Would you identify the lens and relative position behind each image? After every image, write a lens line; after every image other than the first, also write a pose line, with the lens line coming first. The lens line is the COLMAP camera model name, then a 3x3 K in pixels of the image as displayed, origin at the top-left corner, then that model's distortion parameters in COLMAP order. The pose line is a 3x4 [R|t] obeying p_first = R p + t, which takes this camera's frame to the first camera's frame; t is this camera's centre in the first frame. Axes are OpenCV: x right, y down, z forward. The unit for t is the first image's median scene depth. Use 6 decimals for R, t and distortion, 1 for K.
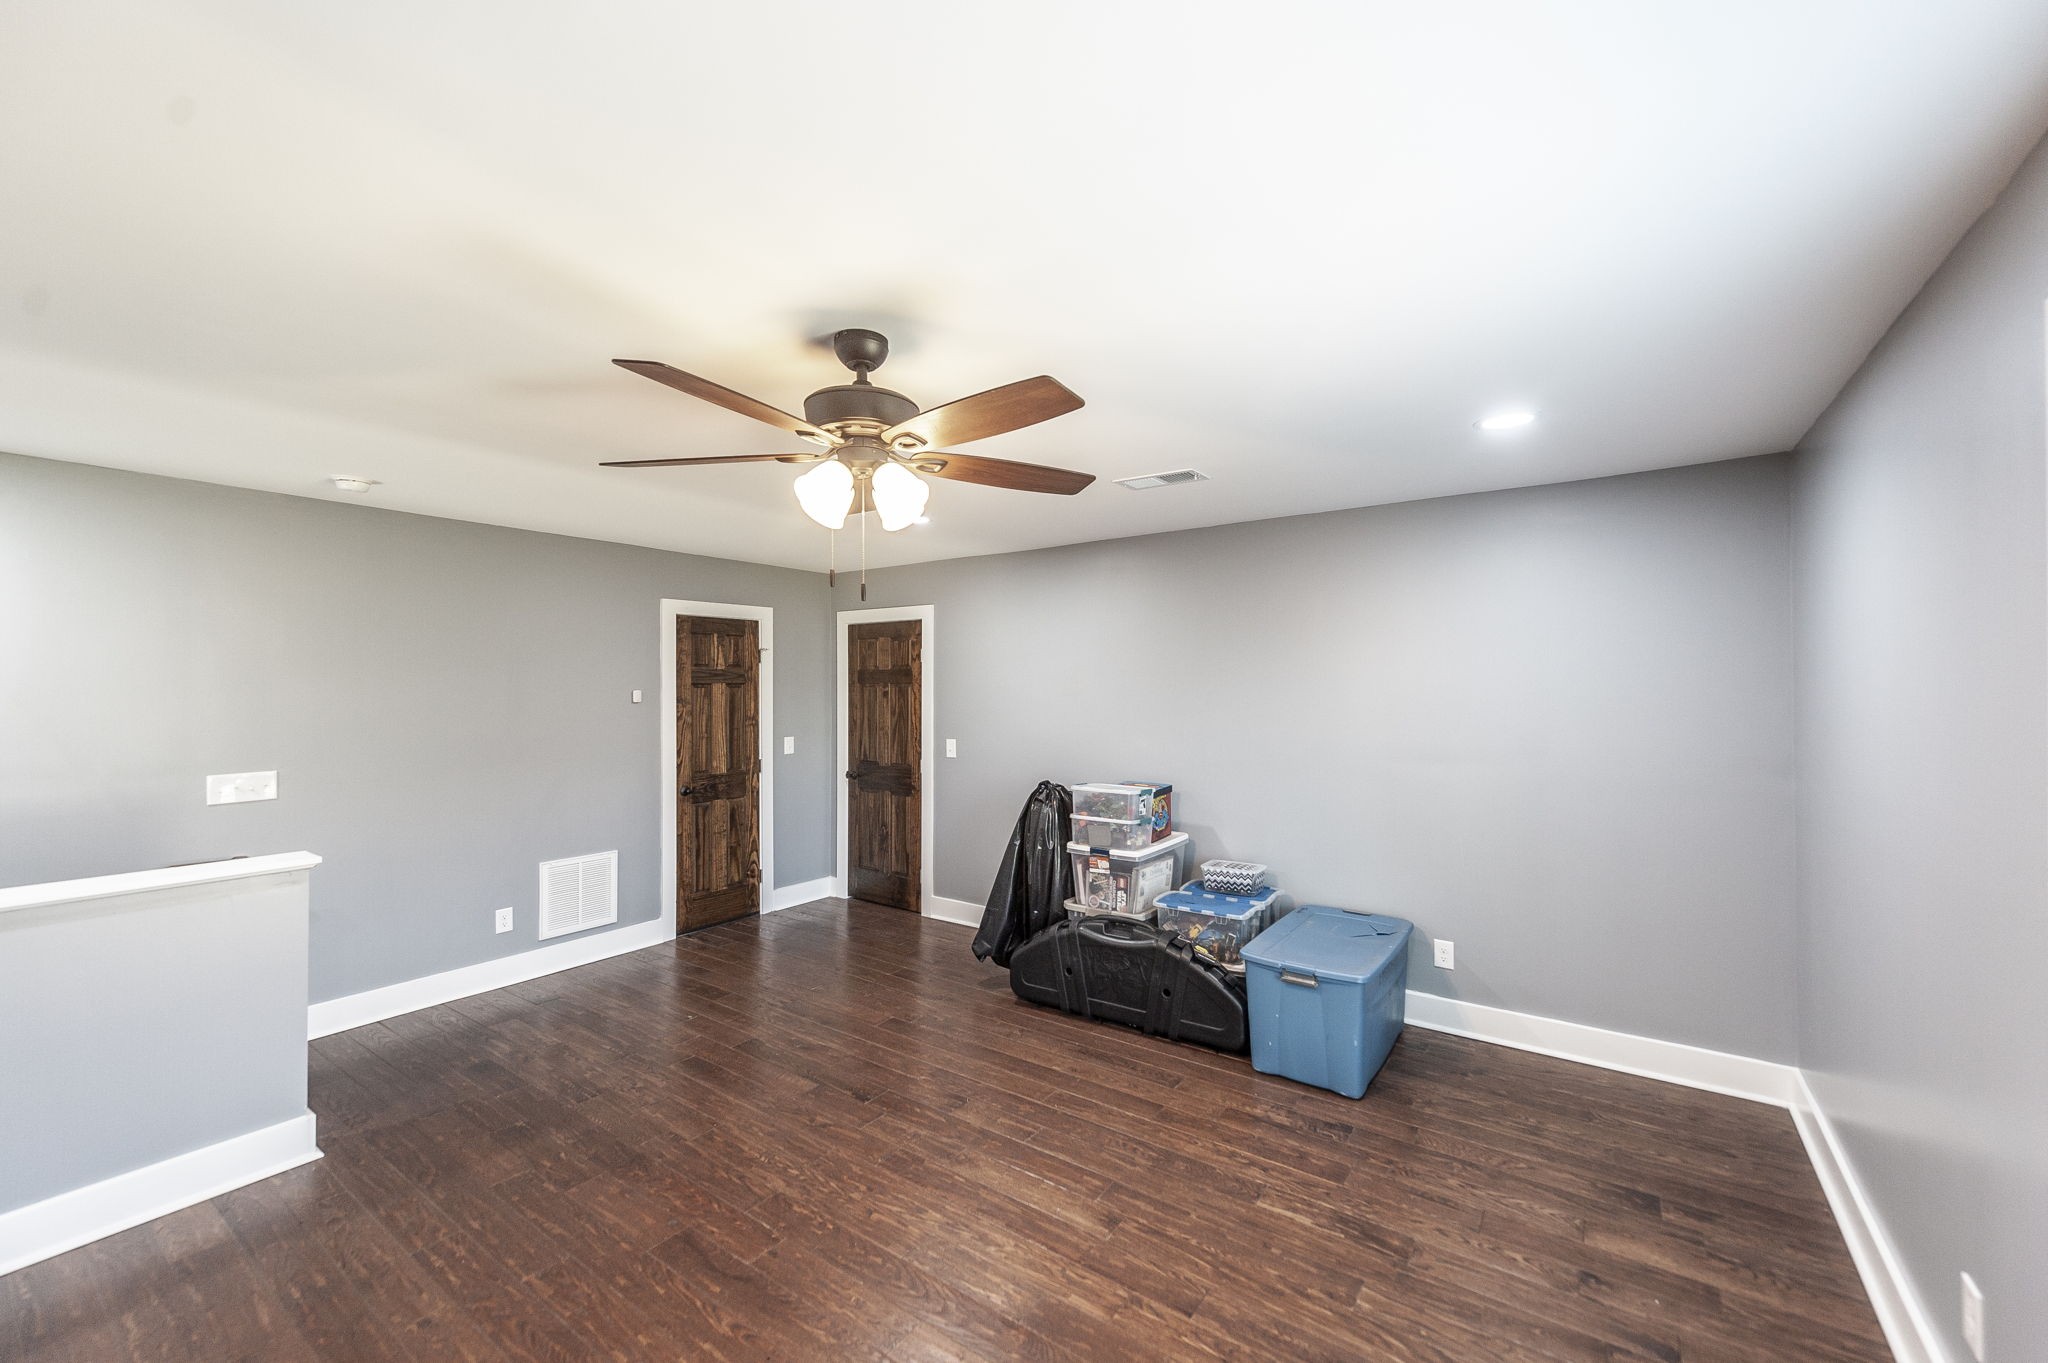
lens RADIAL K [[800.4, 0, 1036.3], [0, 800.4, 682.7], [0, 0, 1]] dist [0.010991, -0.000672]
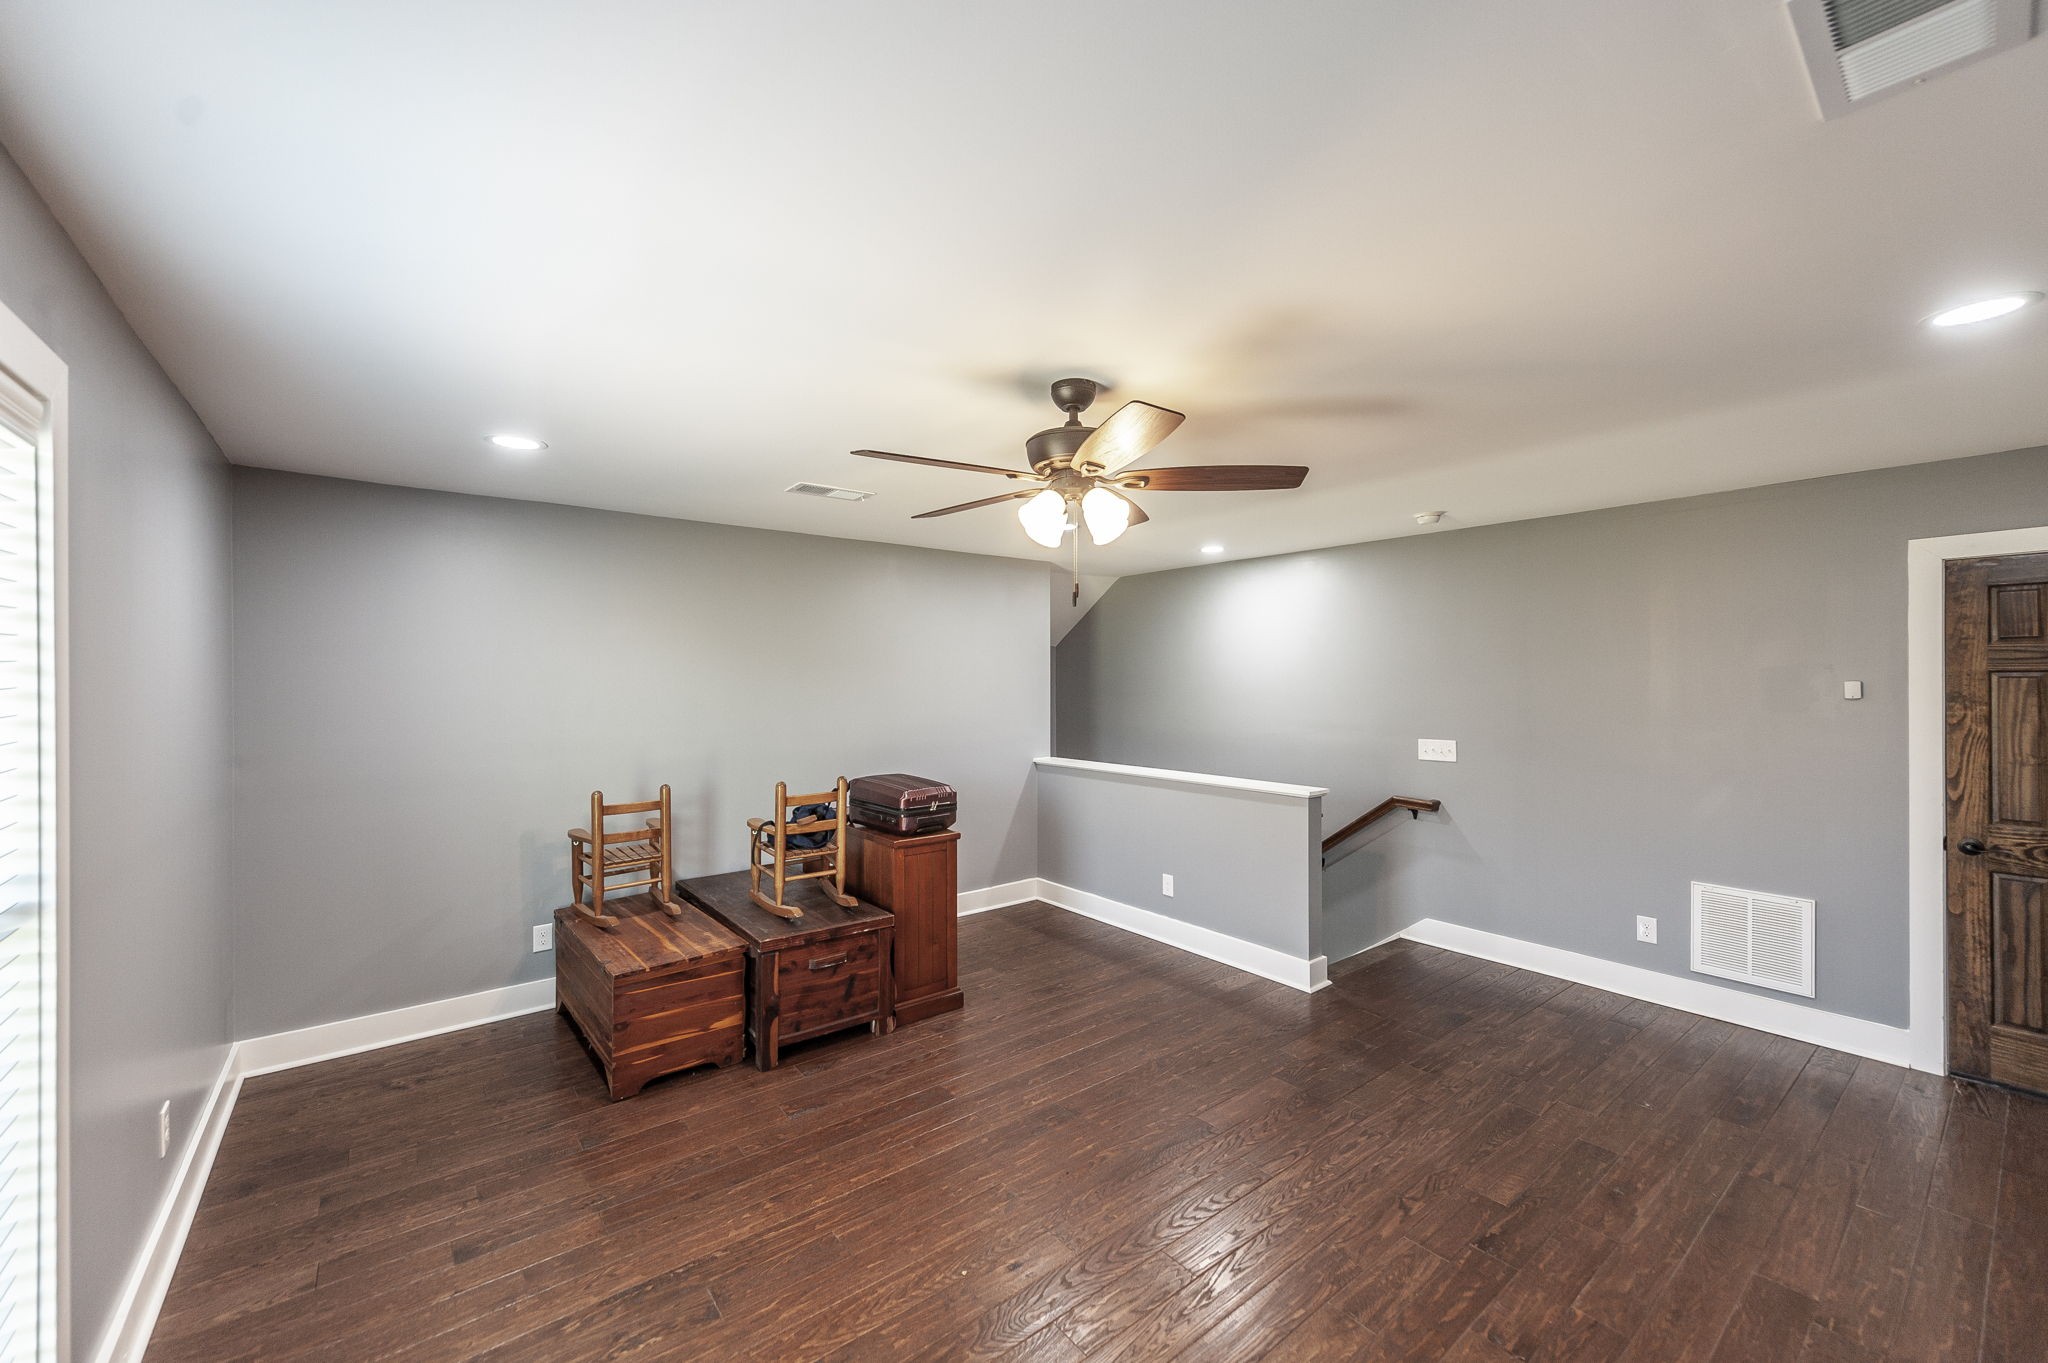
lens RADIAL K [[800.4, 0, 1026.5], [0, 800.4, 678.5], [0, 0, 1]] dist [0.010991, -0.000672]
pose [[-0.282686, -0.000429, -0.959213, 0.362035], [0.005762, 0.999981, -0.002145, 0.003948], [0.959195, -0.006133, -0.282678, 0.490196]]
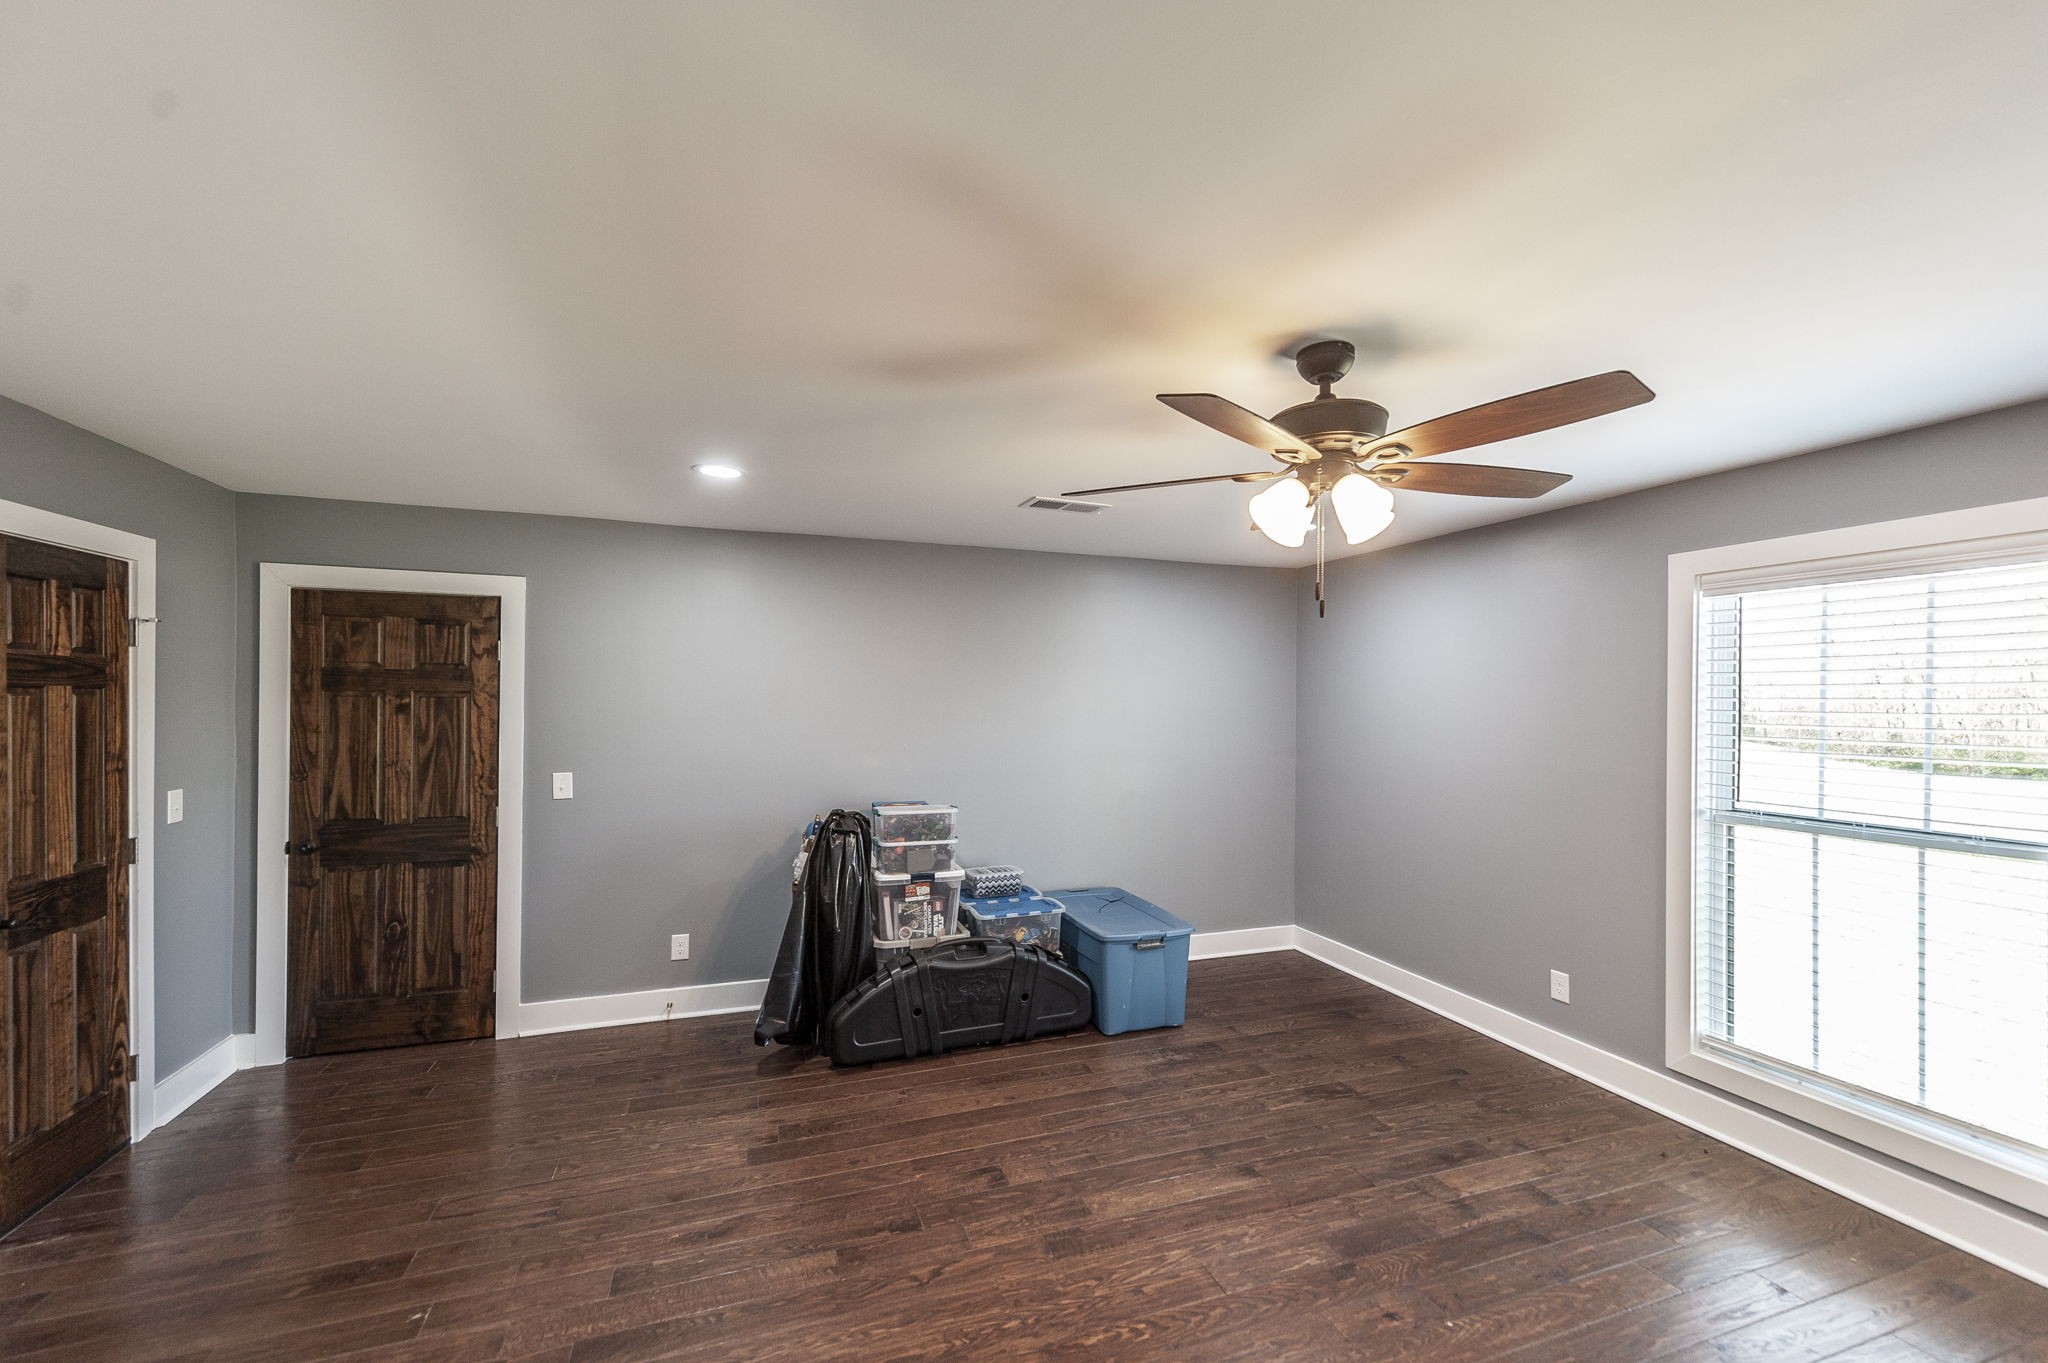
lens RADIAL K [[800.4, 0, 1026.3], [0, 800.4, 701.1], [0, 0, 1]] dist [0.010991, -0.000672]
pose [[0.588533, 0.007323, 0.808440, -0.473483], [-0.013833, 0.999904, 0.001013, 0.001342], [-0.808355, -0.011780, 0.588577, 0.272858]]
